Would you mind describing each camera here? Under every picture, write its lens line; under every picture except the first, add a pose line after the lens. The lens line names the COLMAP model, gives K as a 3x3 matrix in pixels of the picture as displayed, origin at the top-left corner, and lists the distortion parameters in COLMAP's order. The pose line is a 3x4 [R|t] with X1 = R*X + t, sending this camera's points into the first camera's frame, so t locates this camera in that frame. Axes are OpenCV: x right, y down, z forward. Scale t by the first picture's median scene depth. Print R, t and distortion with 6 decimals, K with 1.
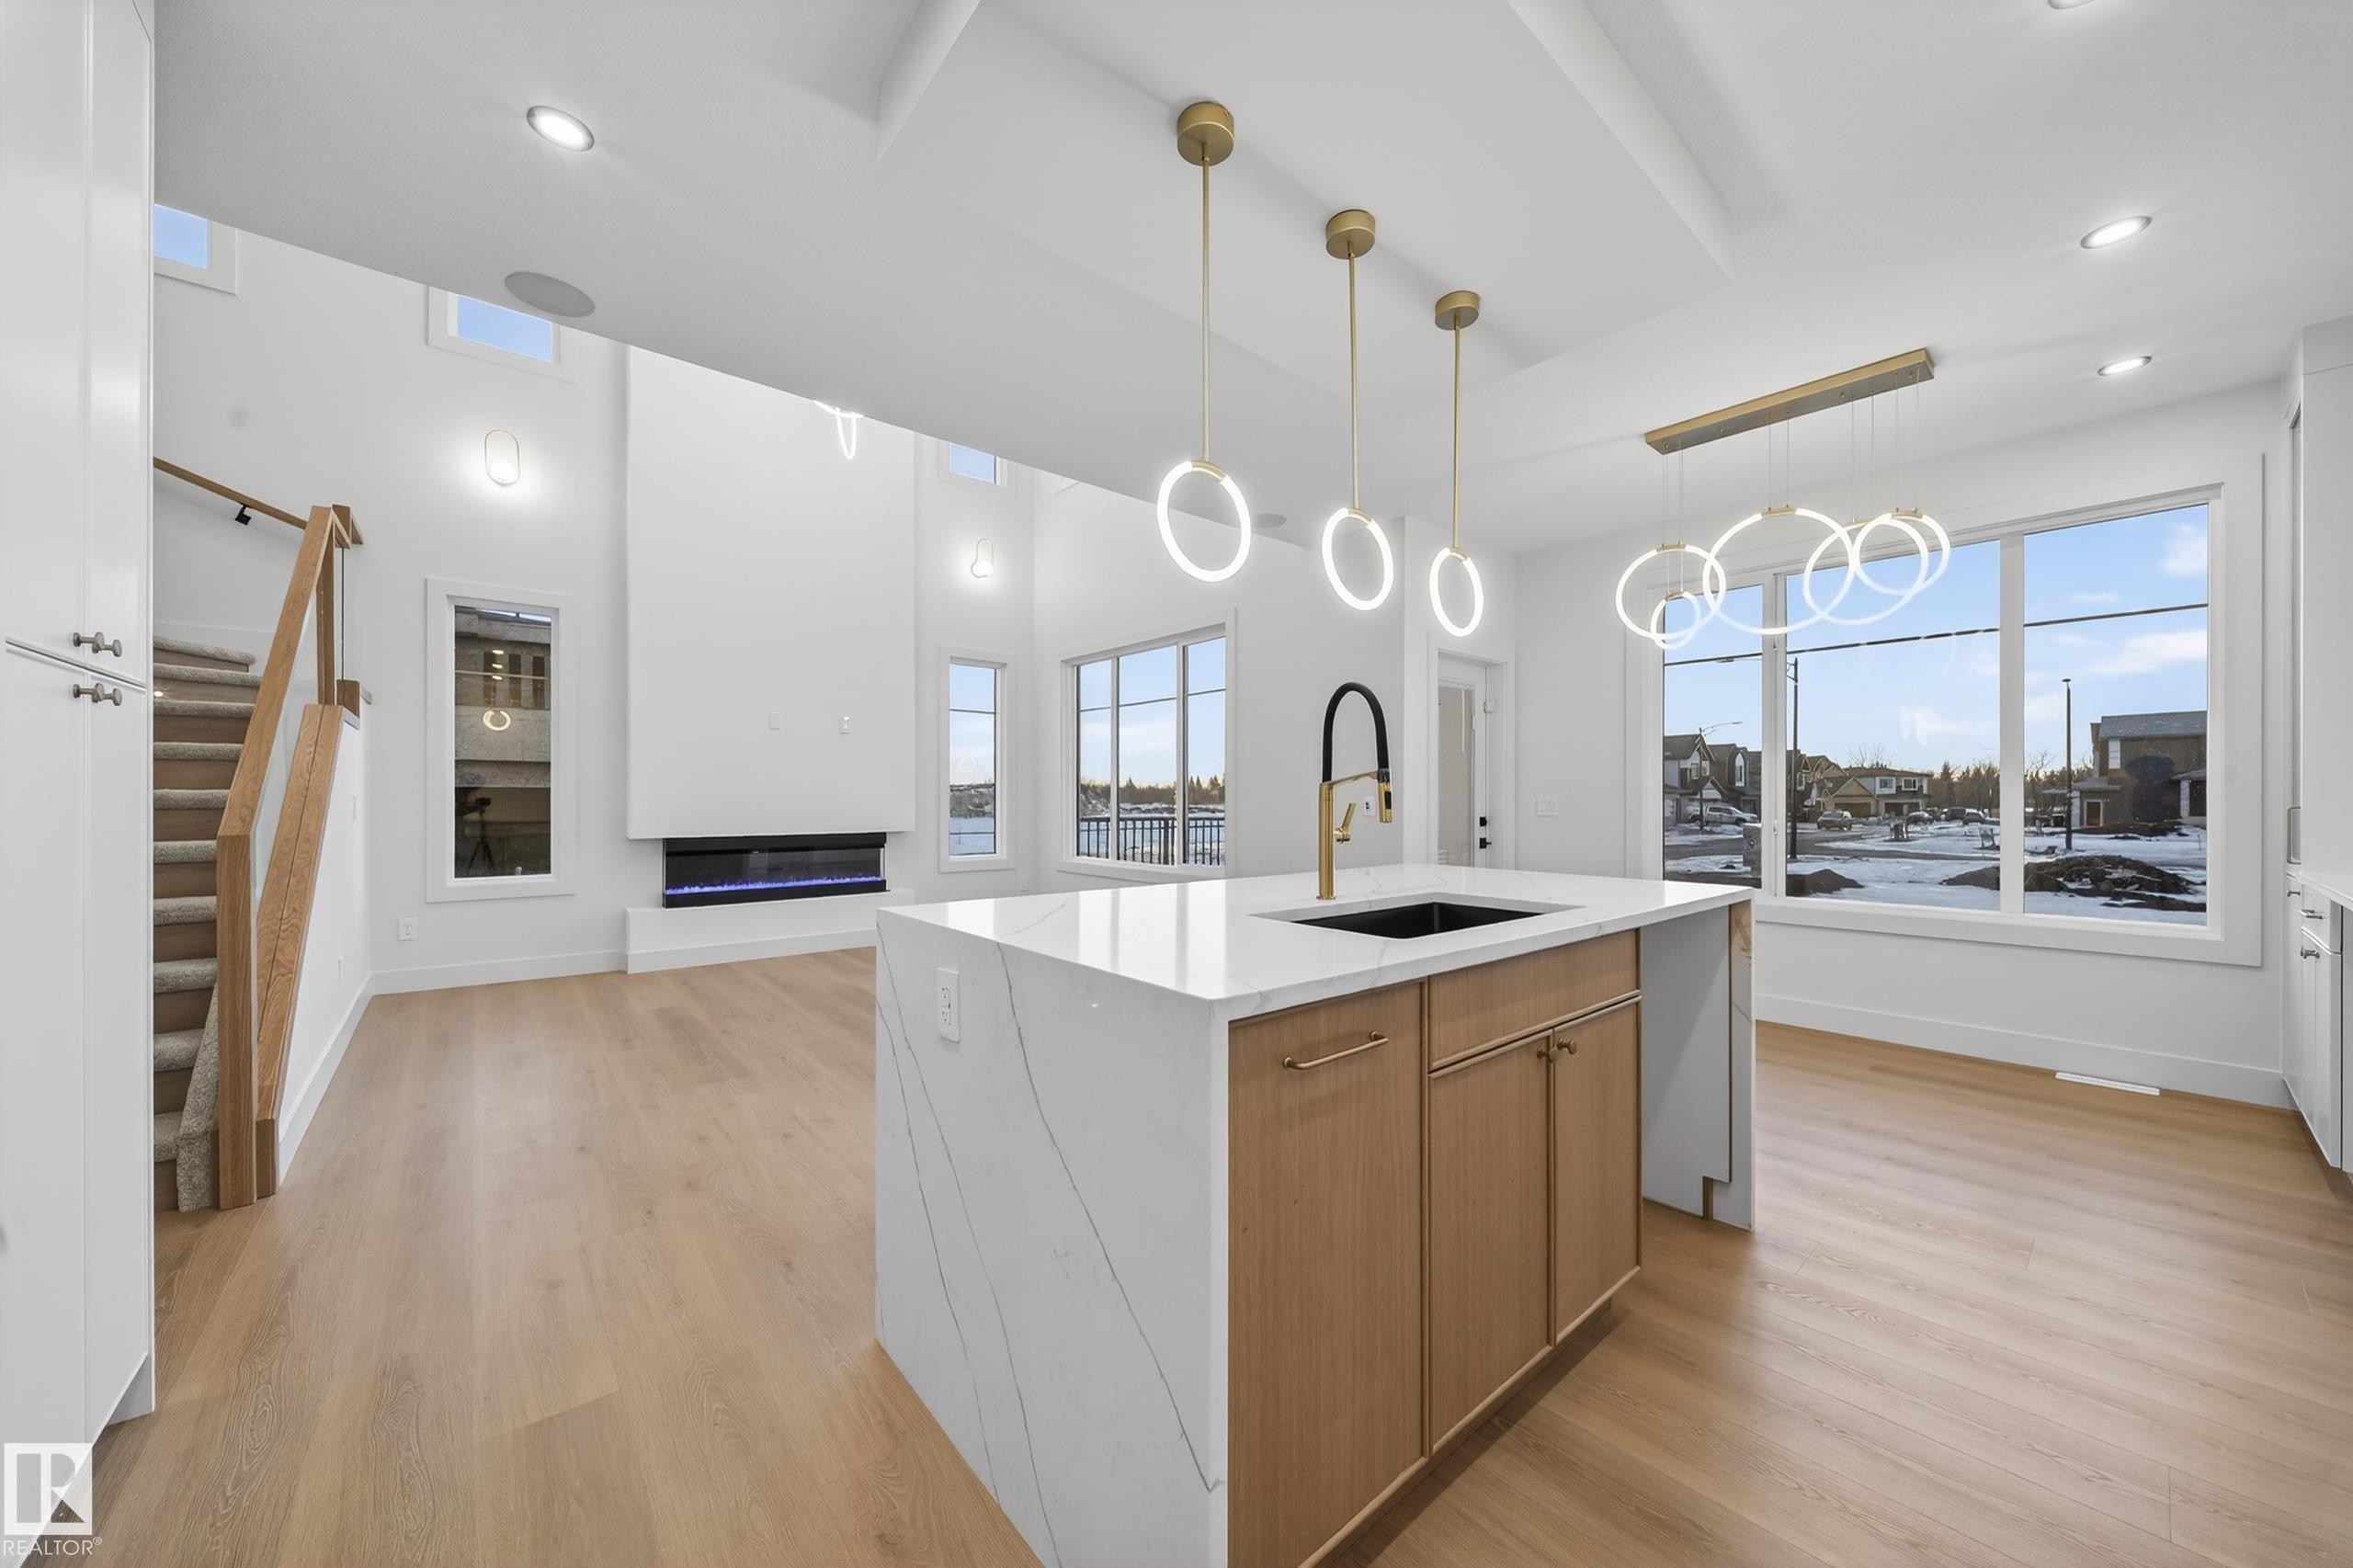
lens RADIAL K [[824.8, 0, 1162.6], [0, 824.8, 793.0], [0, 0, 1]] dist [0.005893, -0.004909]
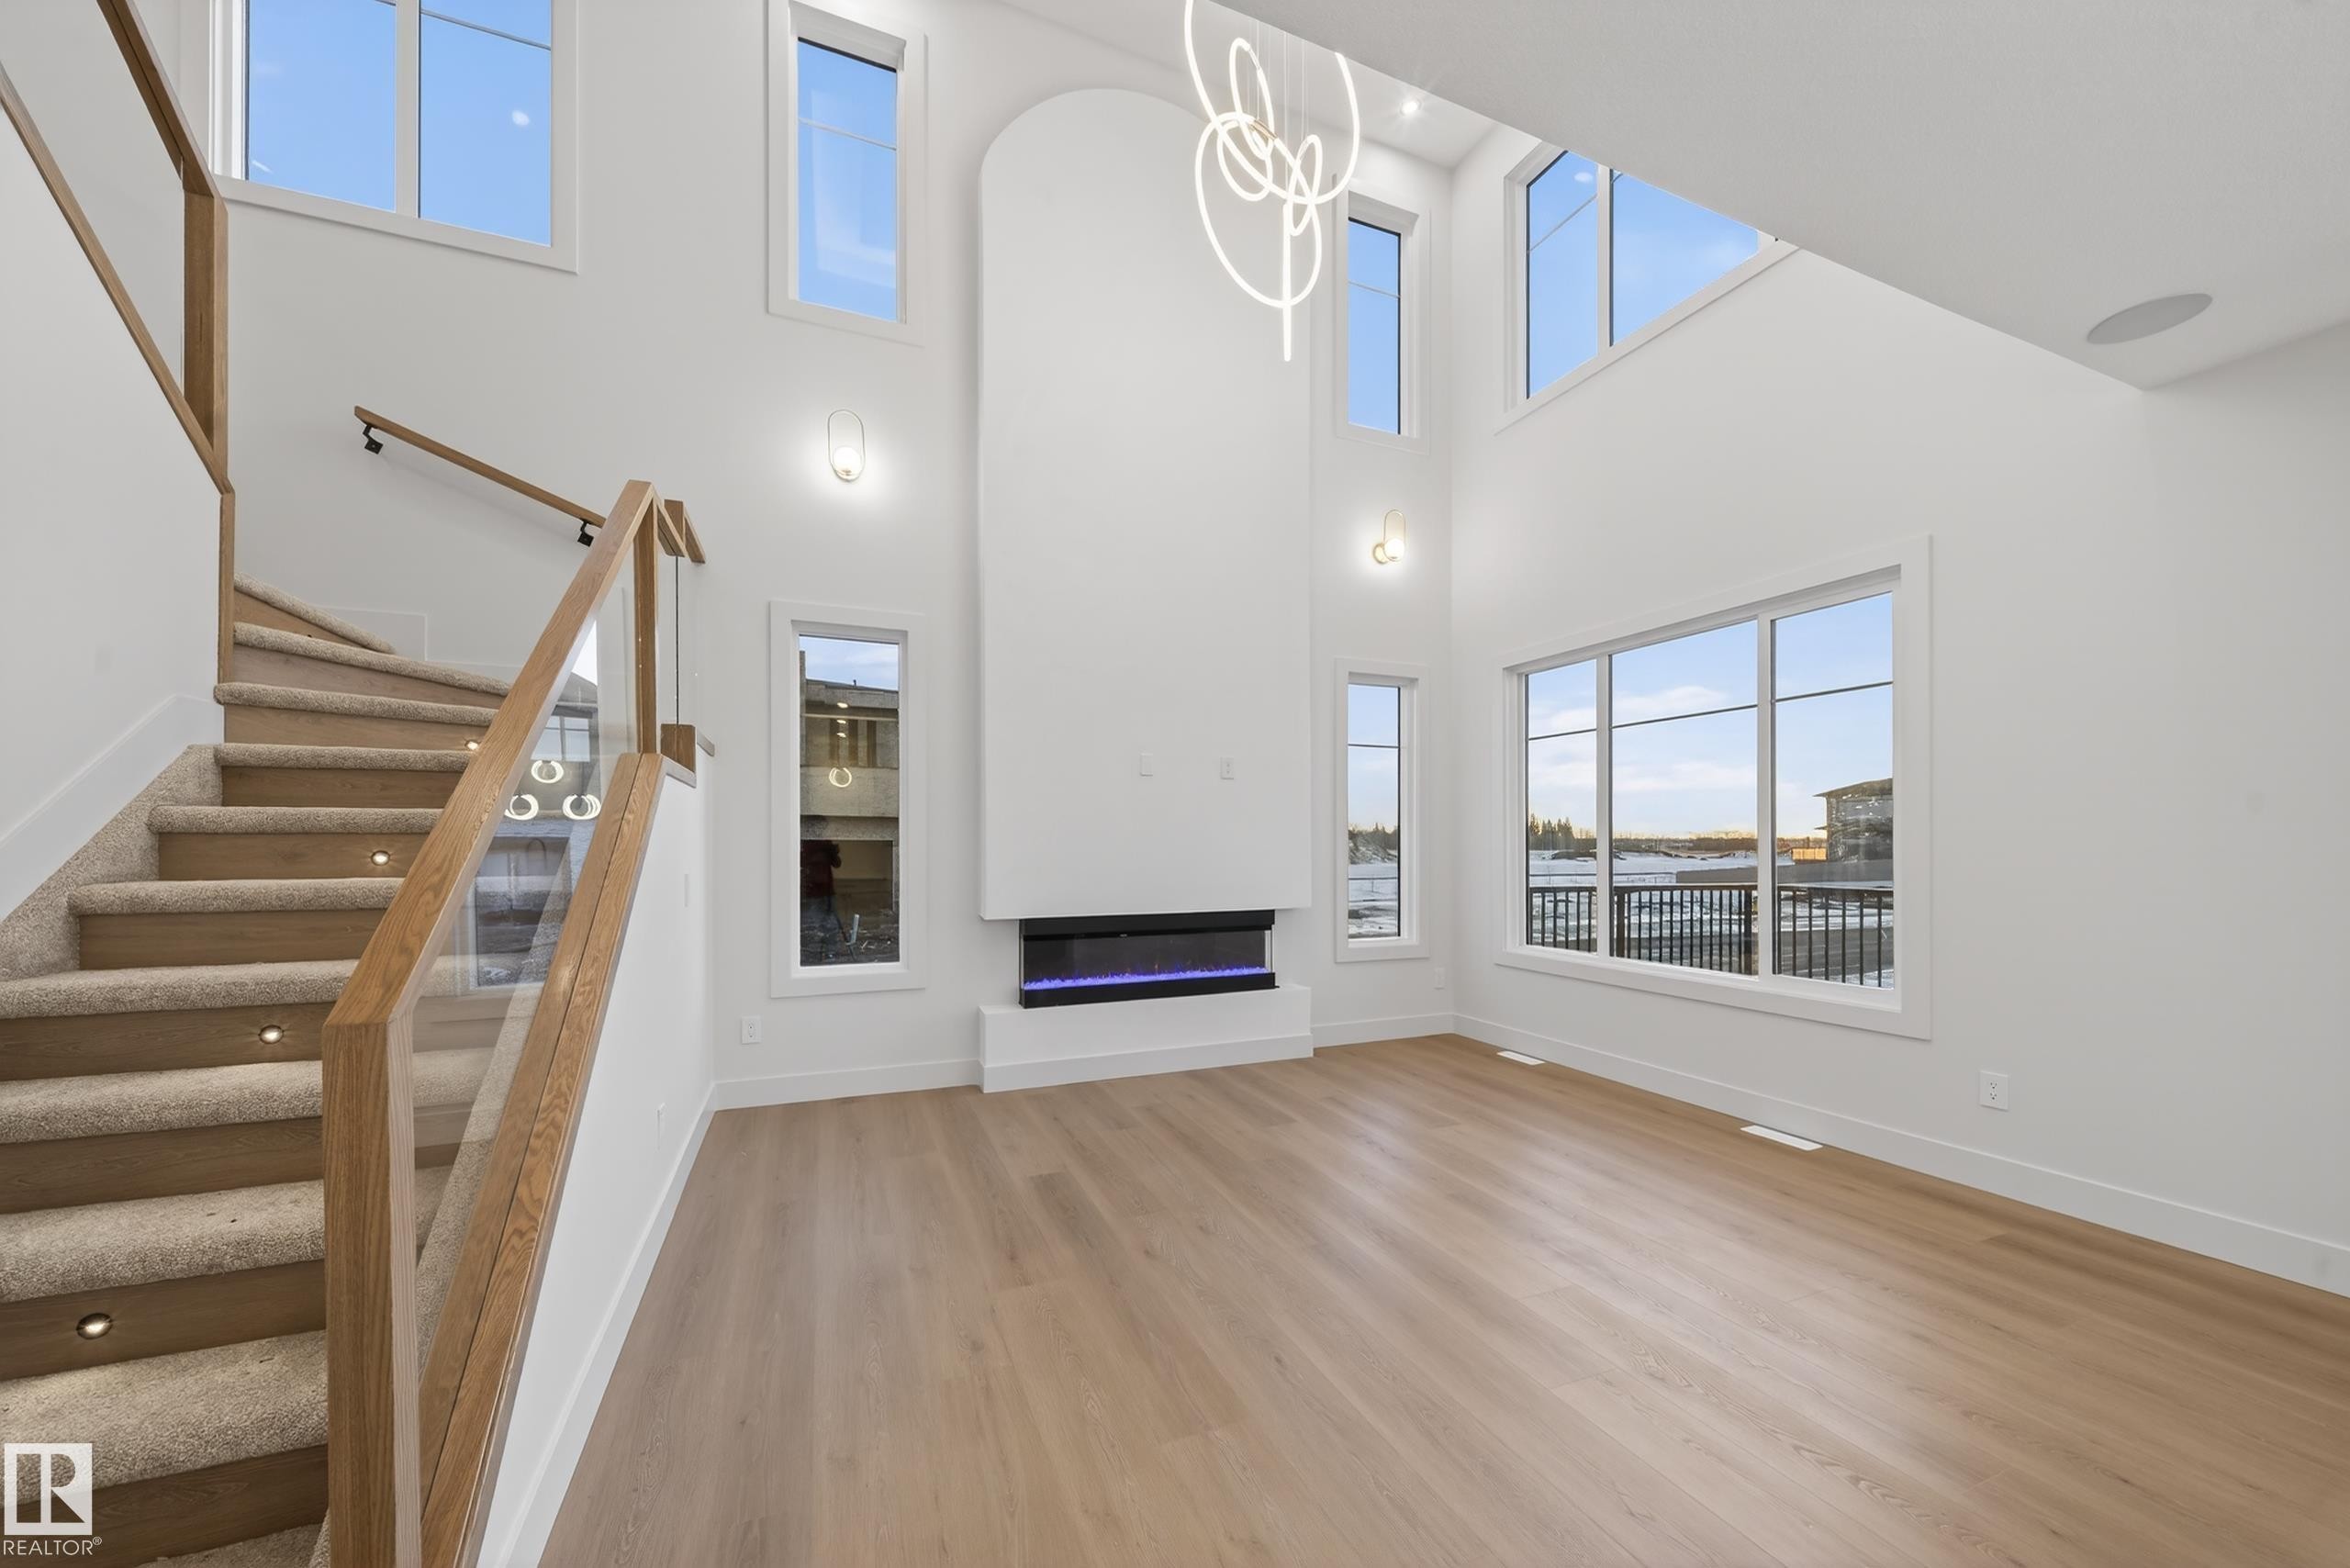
lens RADIAL K [[842.3, 0, 1162.8], [0, 842.3, 840.6], [0, 0, 1]] dist [0.000172, -0.003051]
pose [[0.951690, -0.005469, -0.307013, -0.291787], [0.005582, 0.999984, -0.000512, -0.022139], [0.307011, -0.001227, 0.951705, 0.358525]]
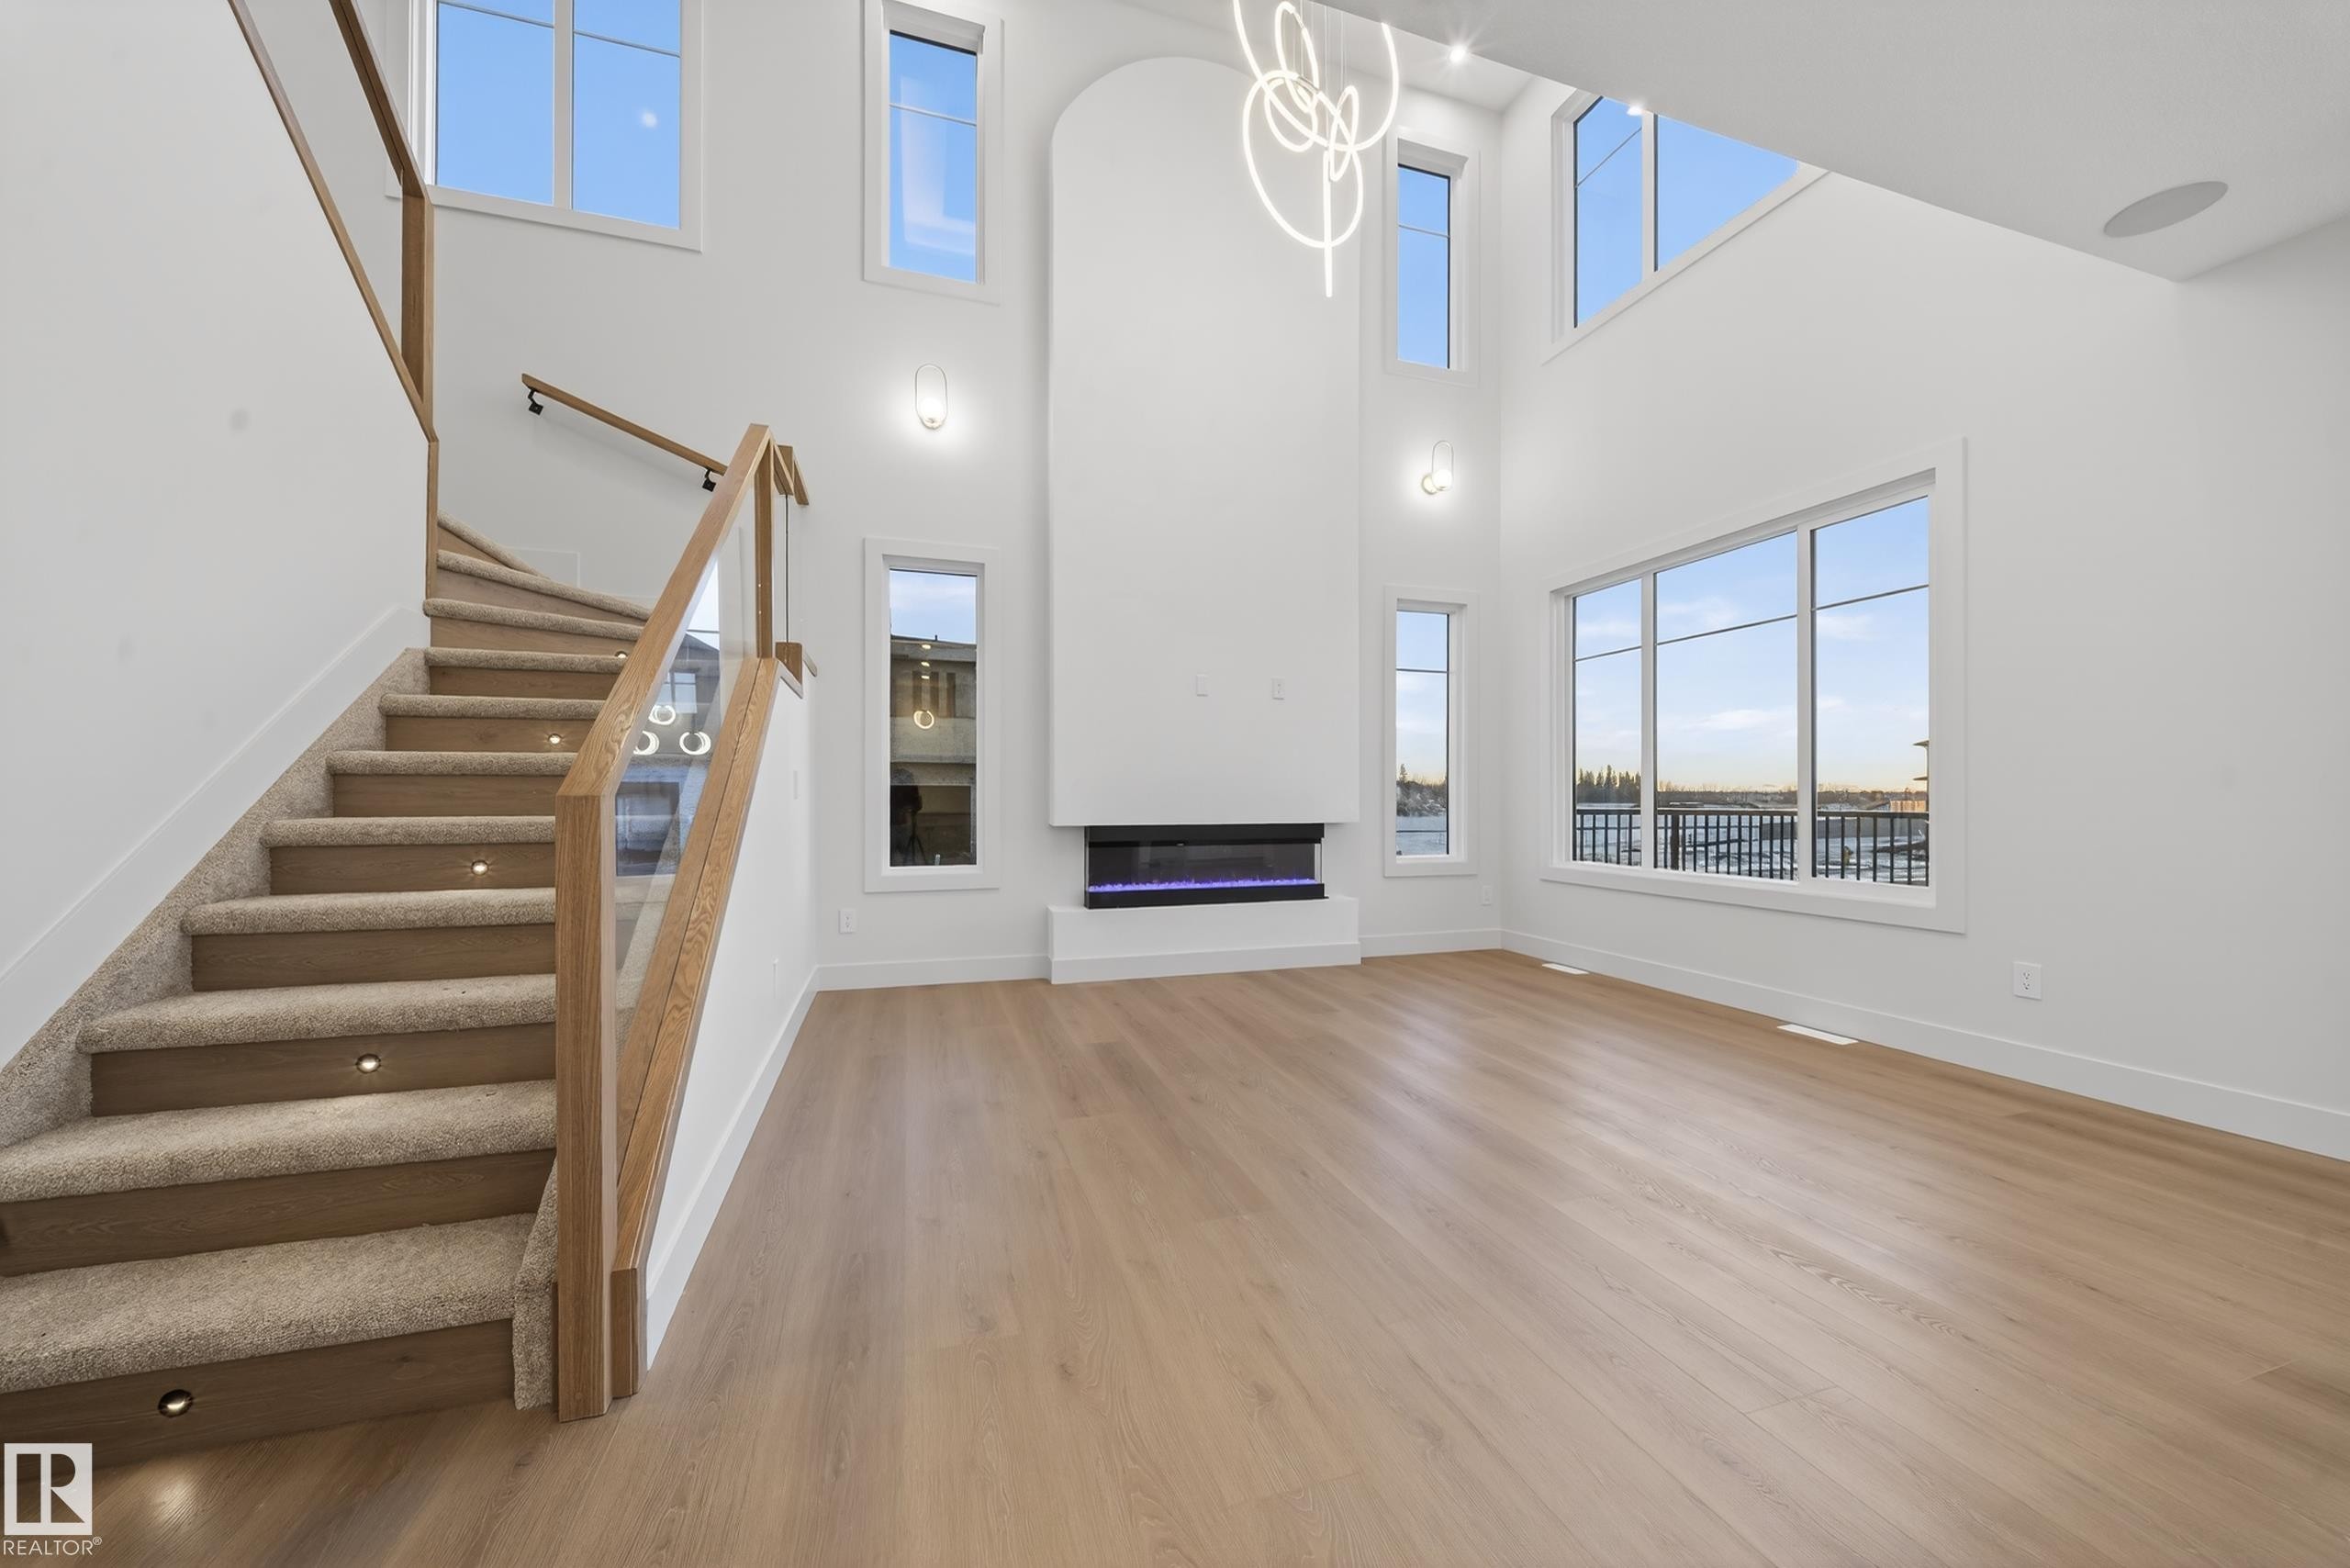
lens RADIAL K [[823.8, 0, 1161.1], [0, 823.8, 793.0], [0, 0, 1]] dist [0.005893, -0.004909]
pose [[0.922778, -0.003100, -0.385320, -0.258929], [0.002795, 0.999995, -0.001350, 0.027585], [0.385323, 0.000169, 0.922782, 0.311655]]
